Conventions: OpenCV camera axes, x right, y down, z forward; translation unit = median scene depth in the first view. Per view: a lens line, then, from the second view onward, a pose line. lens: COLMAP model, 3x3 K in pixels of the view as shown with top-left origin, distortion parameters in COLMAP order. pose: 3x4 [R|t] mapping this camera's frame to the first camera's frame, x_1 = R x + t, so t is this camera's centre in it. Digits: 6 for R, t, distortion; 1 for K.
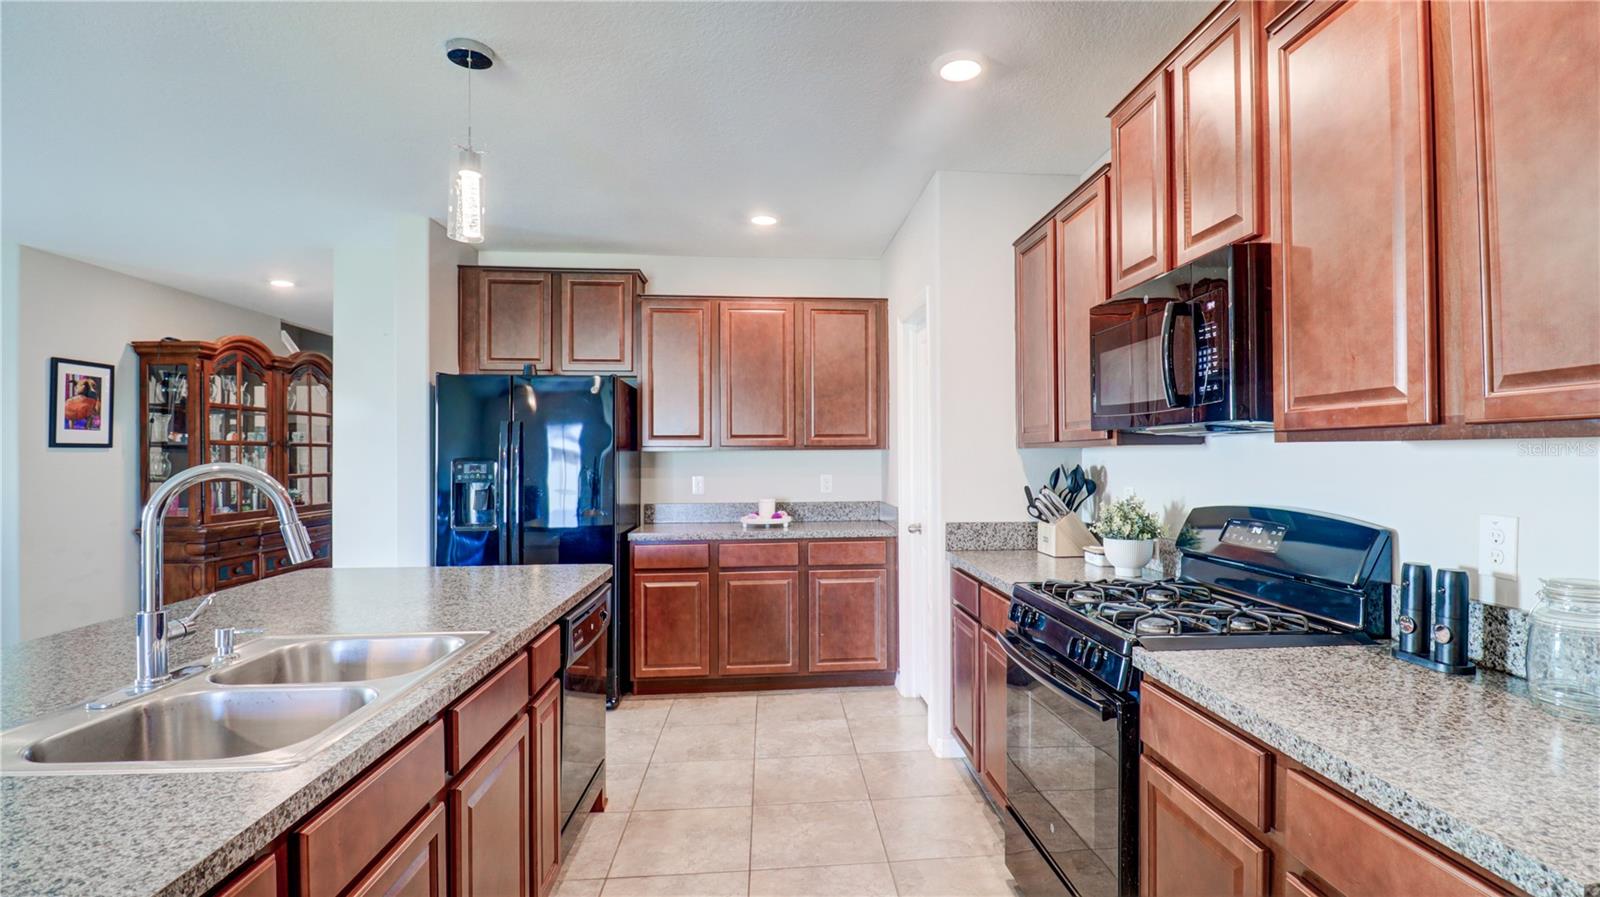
lens RADIAL K [[754.7, 0, 842.0], [0, 754.7, 452.8], [0, 0, 1]] dist [0.002768, -0.014274]
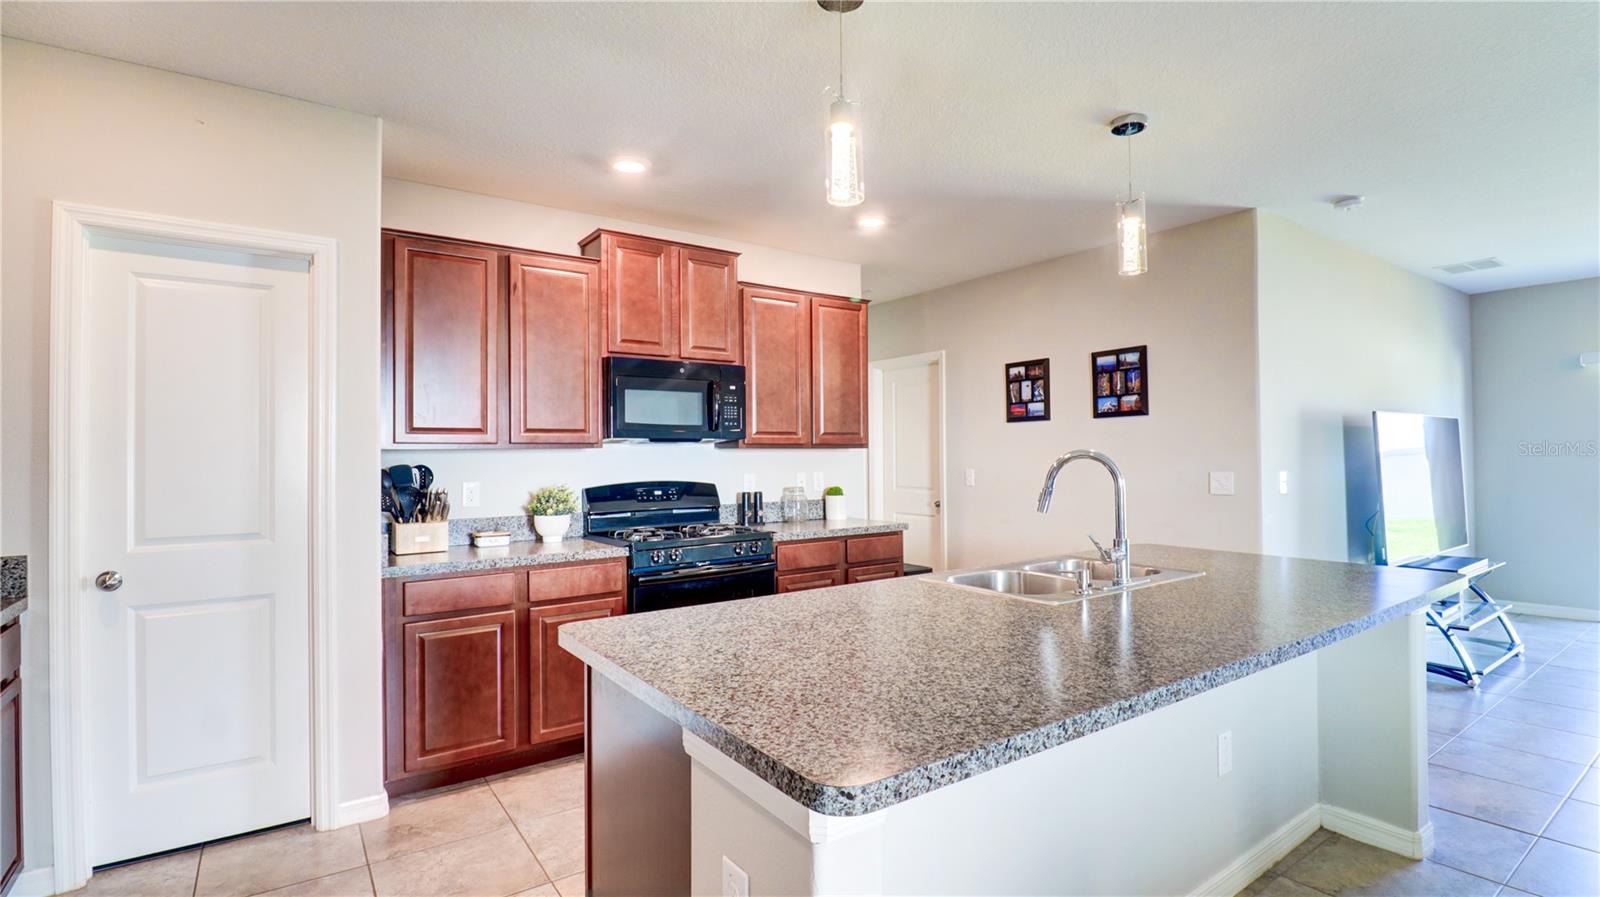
lens RADIAL K [[754.7, 0, 834.5], [0, 754.7, 442.6], [0, 0, 1]] dist [0.002768, -0.014274]
pose [[-0.508960, 0.024643, 0.860437, -0.677018], [0.009550, 0.999690, -0.022983, 0.010606], [-0.860737, -0.003480, -0.509038, 0.787599]]
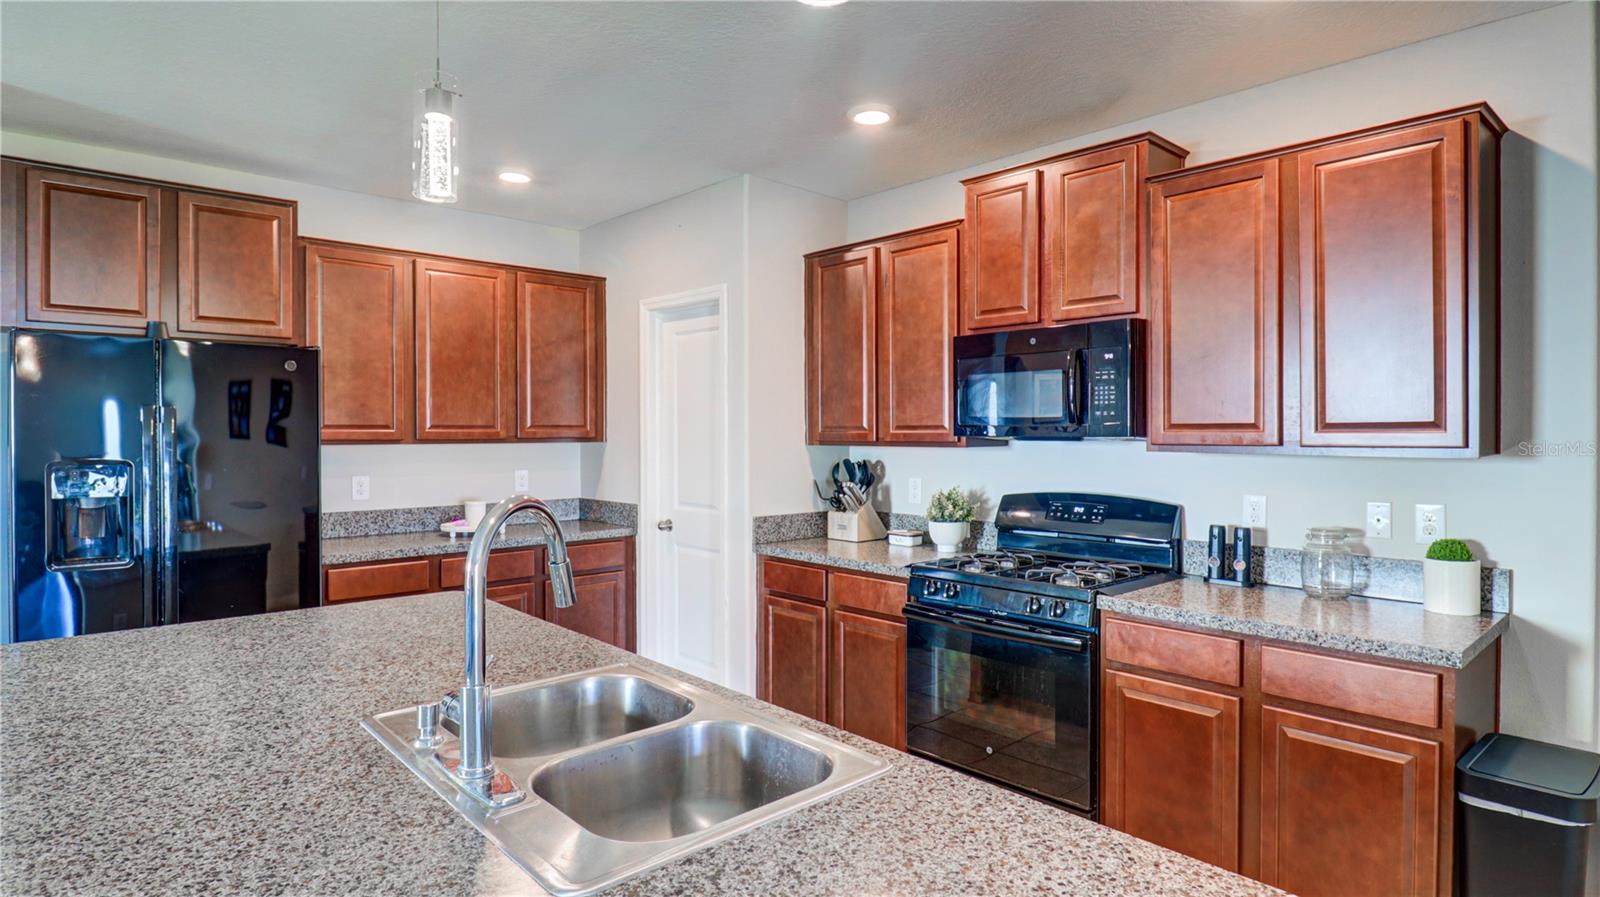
lens RADIAL K [[853.1, 0, 827.3], [0, 853.1, 438.6], [0, 0, 1]] dist [0.009195, -0.009906]
pose [[0.794676, 0.000017, 0.607033, -0.389009], [-0.005801, 0.999955, 0.007566, -0.019318], [-0.607006, -0.009534, 0.794640, 0.009171]]
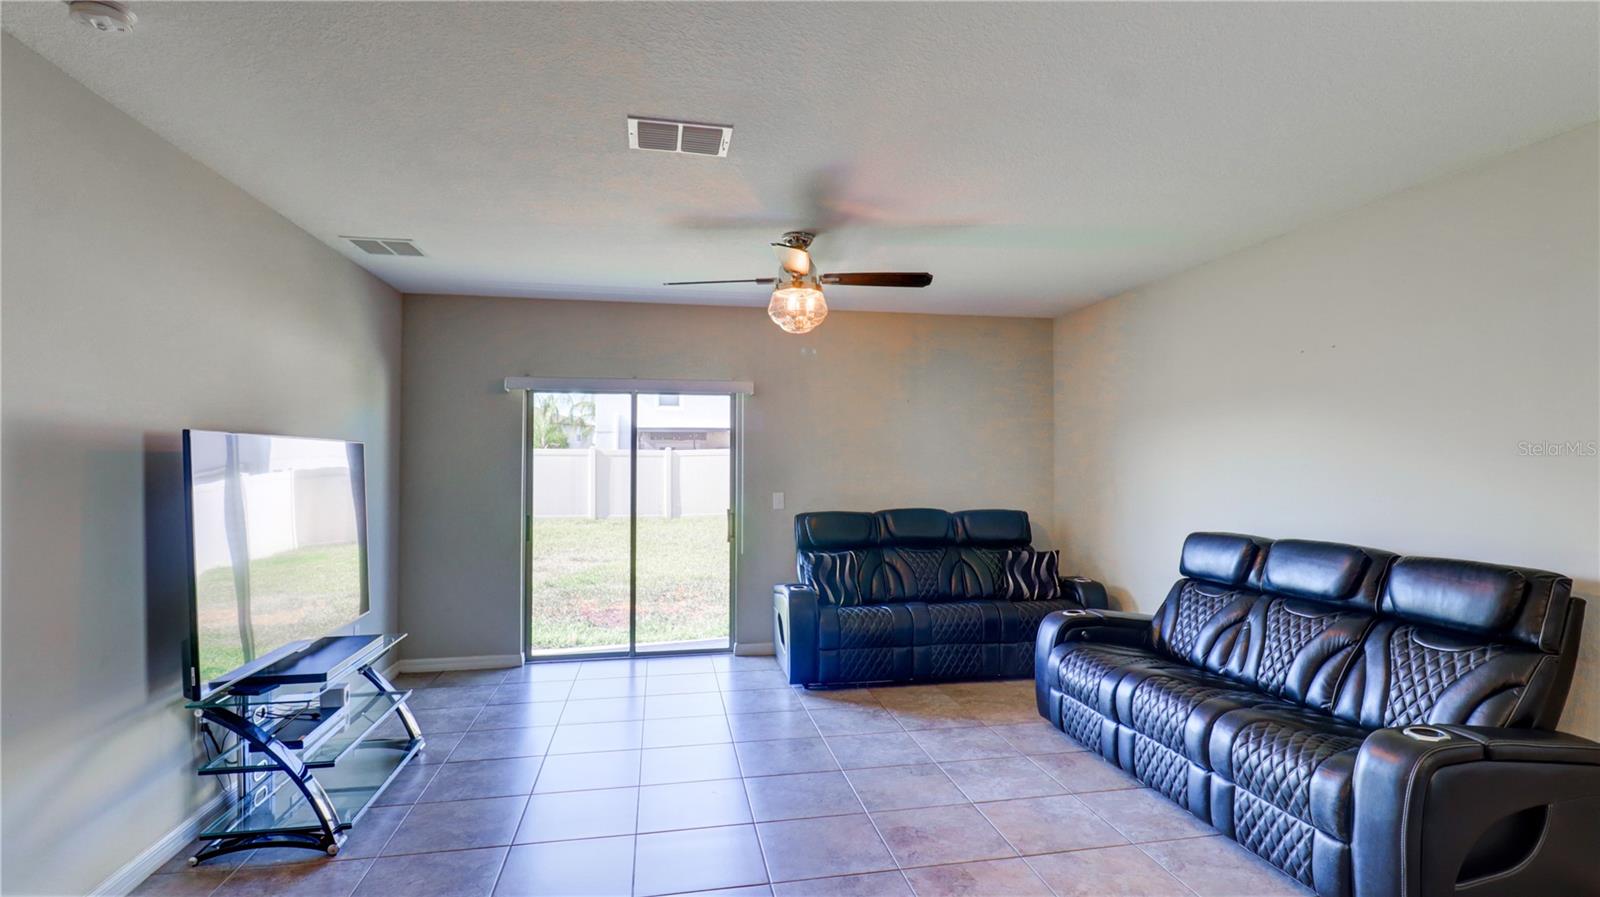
lens RADIAL K [[787.4, 0, 820.3], [0, 787.4, 446.1], [0, 0, 1]] dist [0.004099, -0.003394]
pose [[-0.995160, 0.002313, -0.098239, -0.601015], [0.004835, 0.999665, -0.025446, -0.017283], [0.098147, -0.025797, -0.994837, 0.295586]]
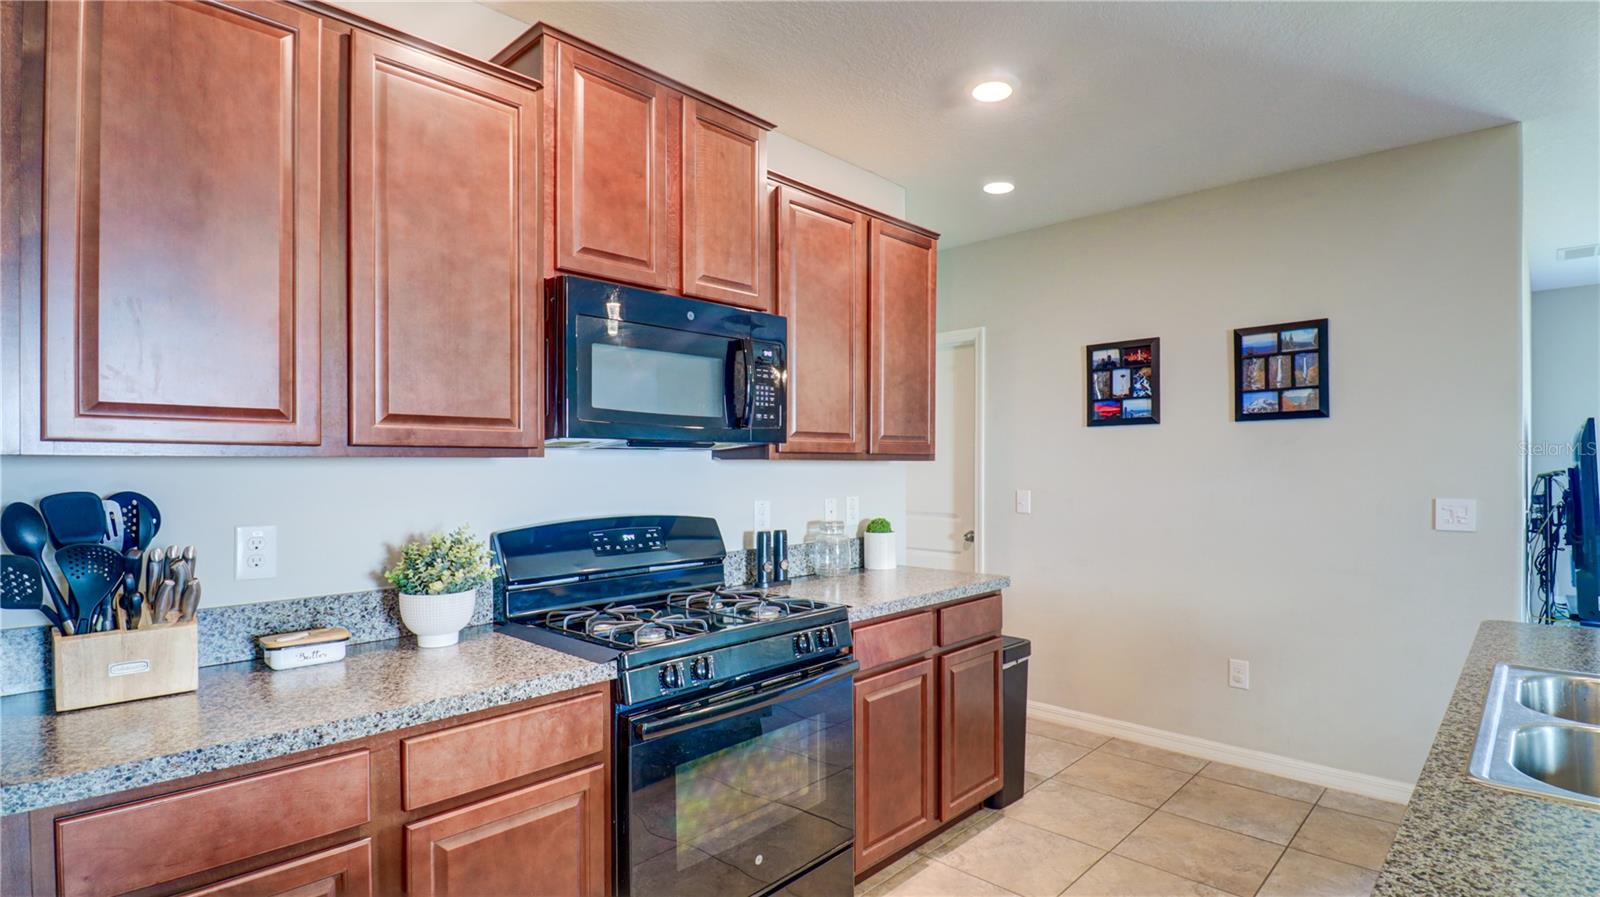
lens RADIAL K [[772.8, 0, 836.6], [0, 772.8, 467.0], [0, 0, 1]] dist [-0.001389, -0.011279]
pose [[-0.661664, 0.005470, 0.749781, -0.245975], [0.003553, 0.999985, -0.004161, 0.002845], [-0.749792, -0.000089, -0.661673, 0.746283]]
